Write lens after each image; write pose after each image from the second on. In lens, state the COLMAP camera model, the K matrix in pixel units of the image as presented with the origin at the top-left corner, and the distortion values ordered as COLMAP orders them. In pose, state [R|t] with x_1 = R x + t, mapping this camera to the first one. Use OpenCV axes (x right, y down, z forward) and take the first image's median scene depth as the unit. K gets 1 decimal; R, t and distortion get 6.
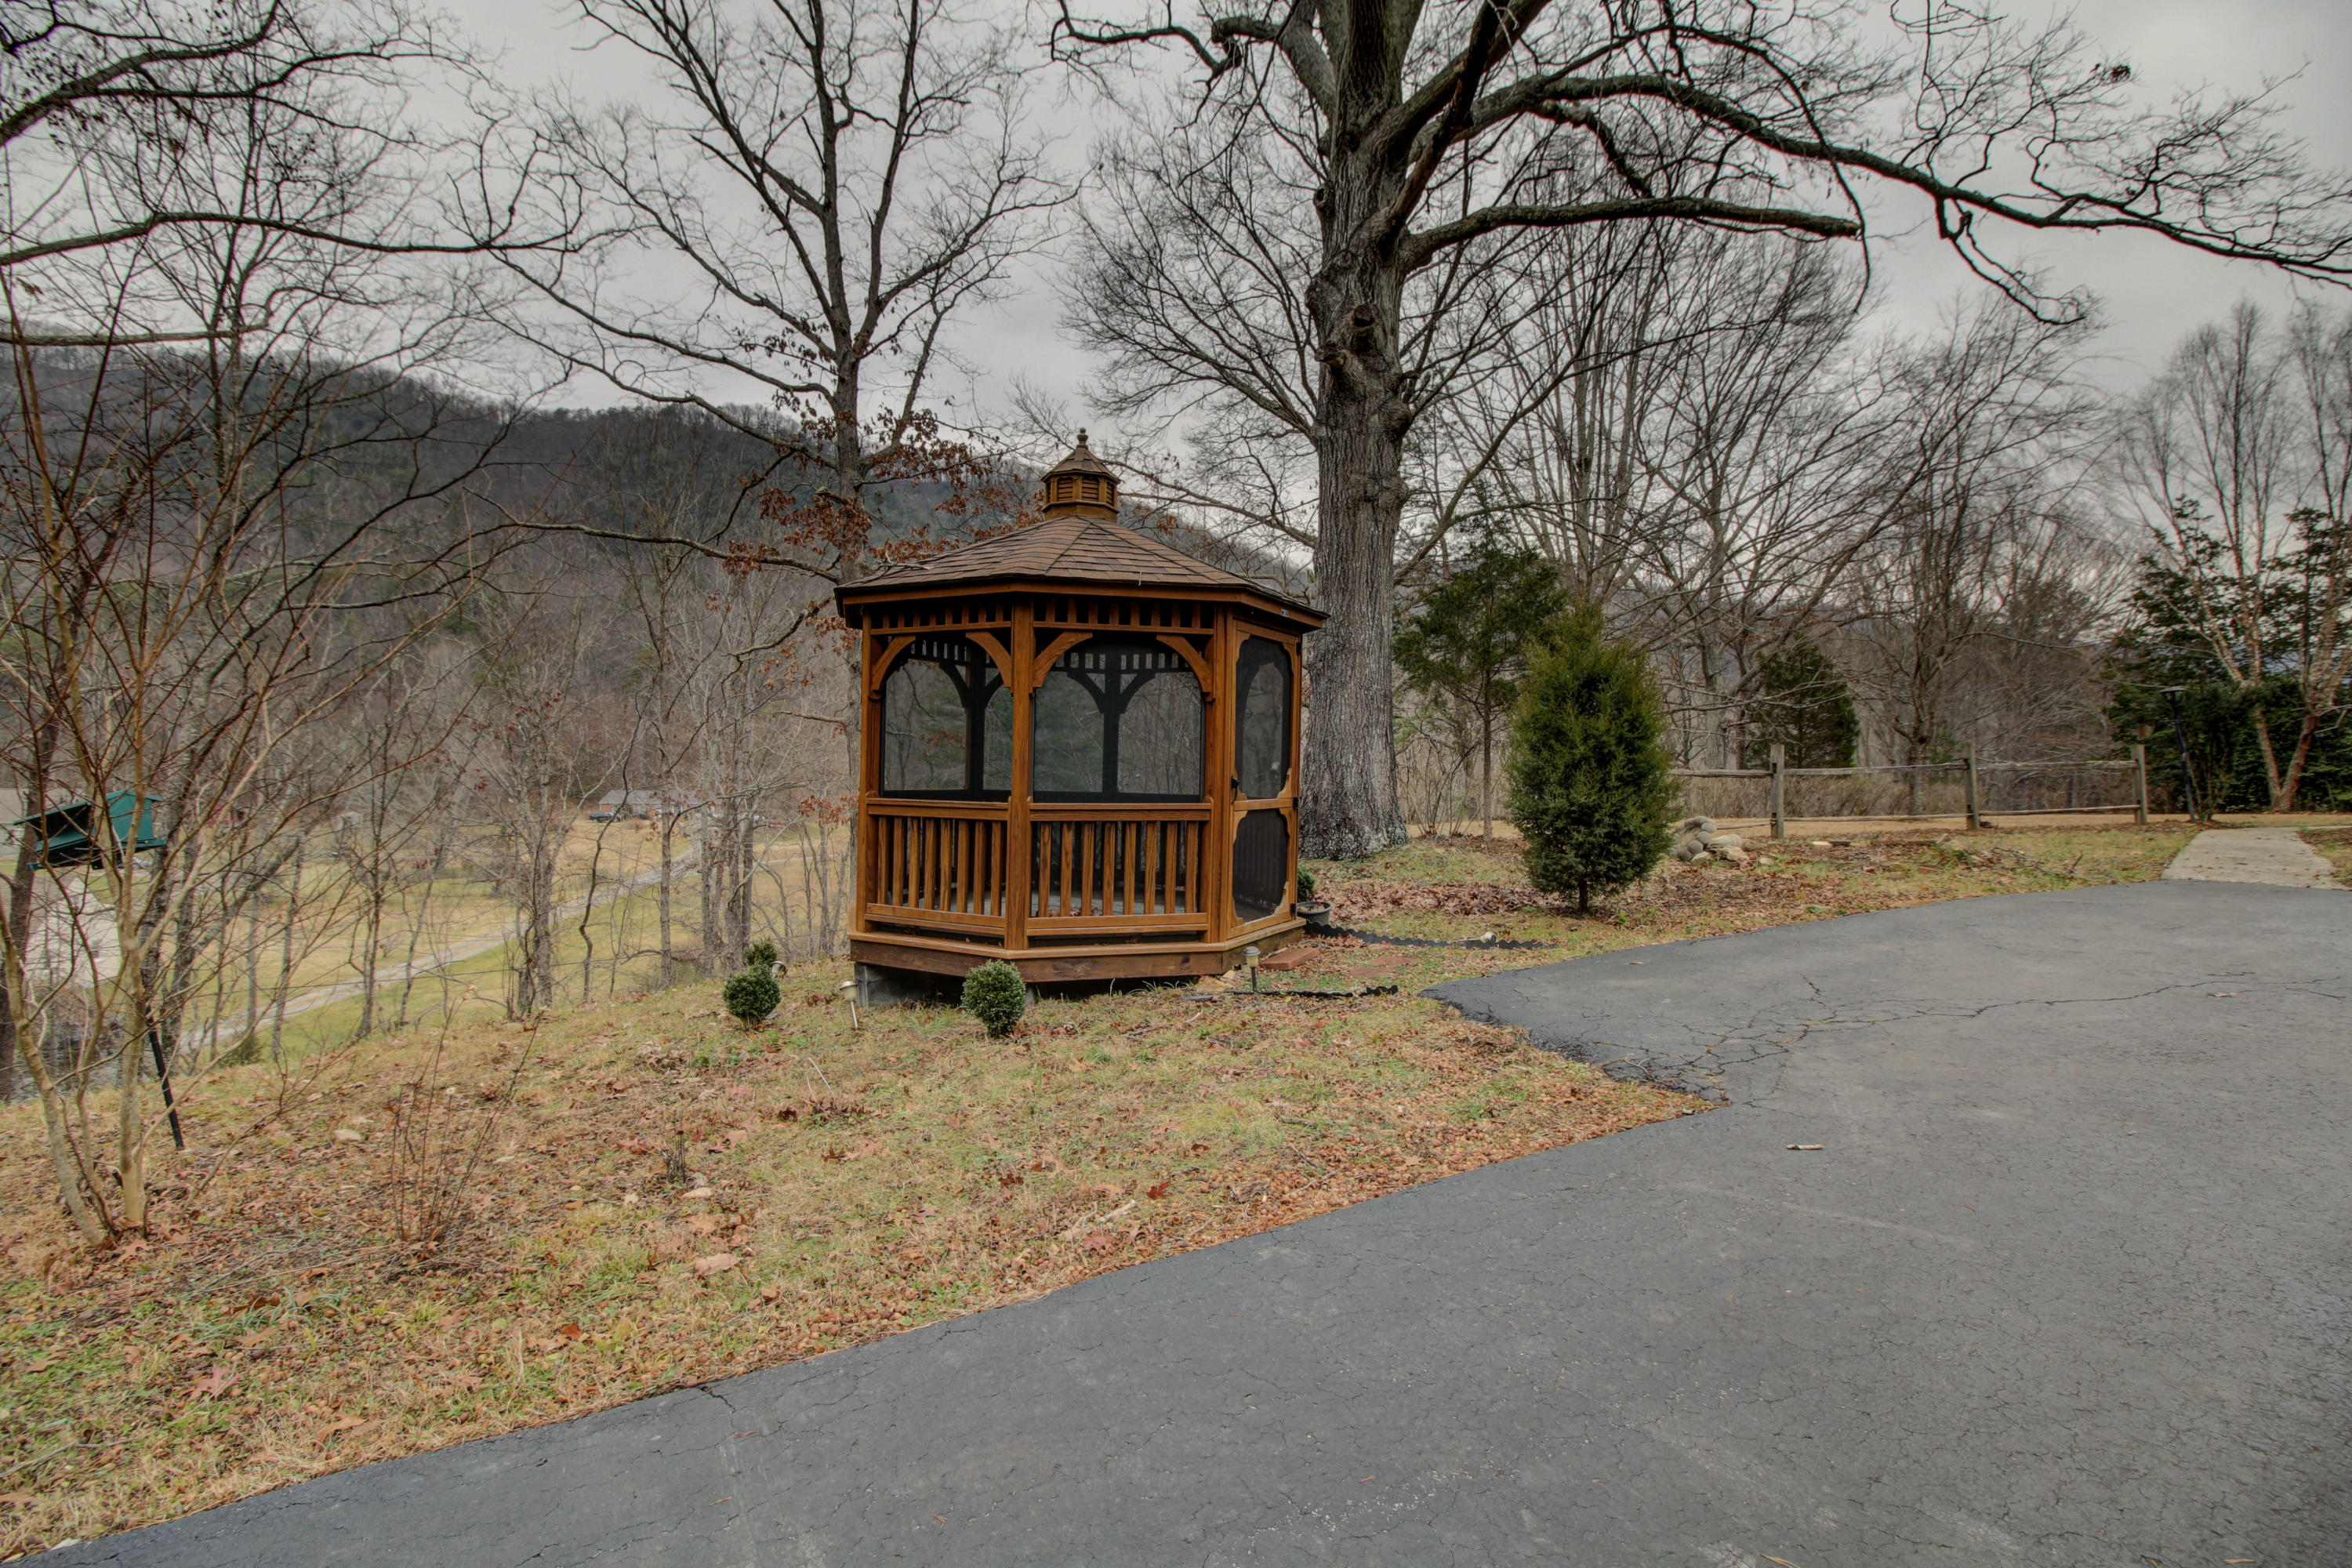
lens RADIAL K [[1074.8, 0, 1176.3], [0, 1074.8, 759.1], [0, 0, 1]] dist [0.002205, -0.012861]
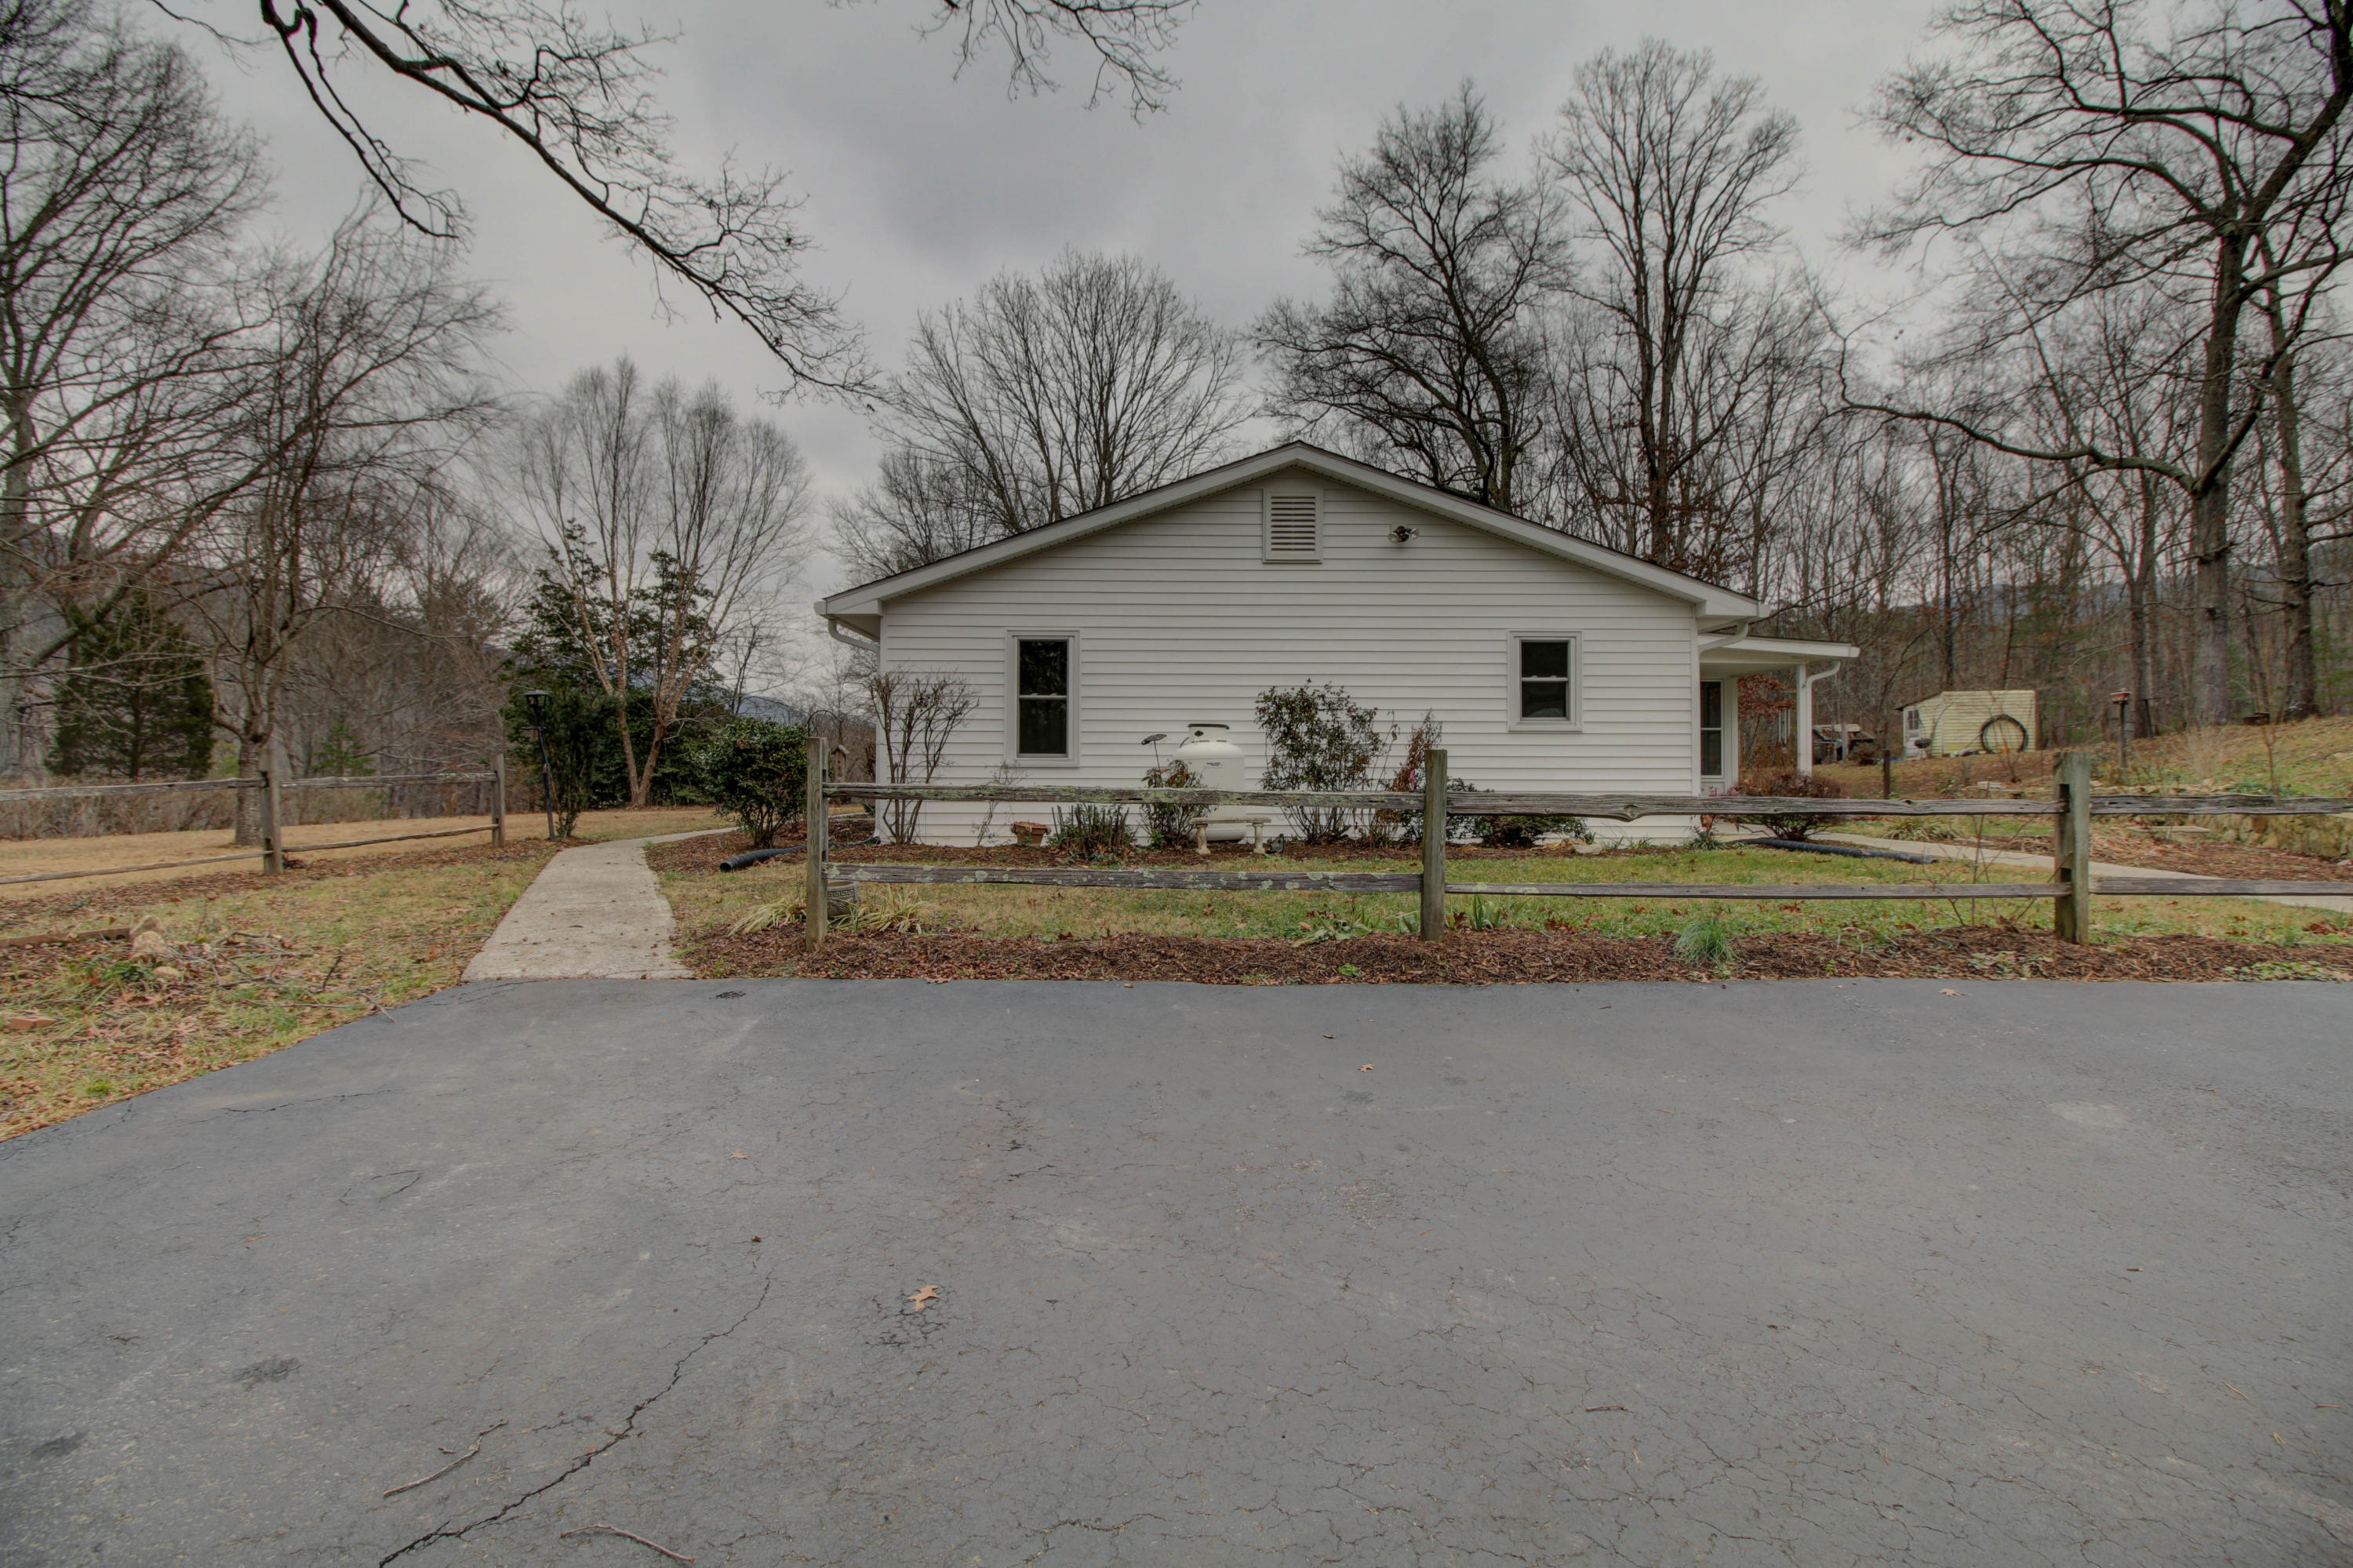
lens RADIAL K [[1075.2, 0, 1176.8], [0, 1075.2, 759.1], [0, 0, 1]] dist [0.002205, -0.012861]
pose [[0.299394, 0.011331, 0.954062, 0.086116], [-0.016942, 0.999835, -0.006558, -0.004531], [-0.953979, -0.014200, 0.299537, 0.078566]]
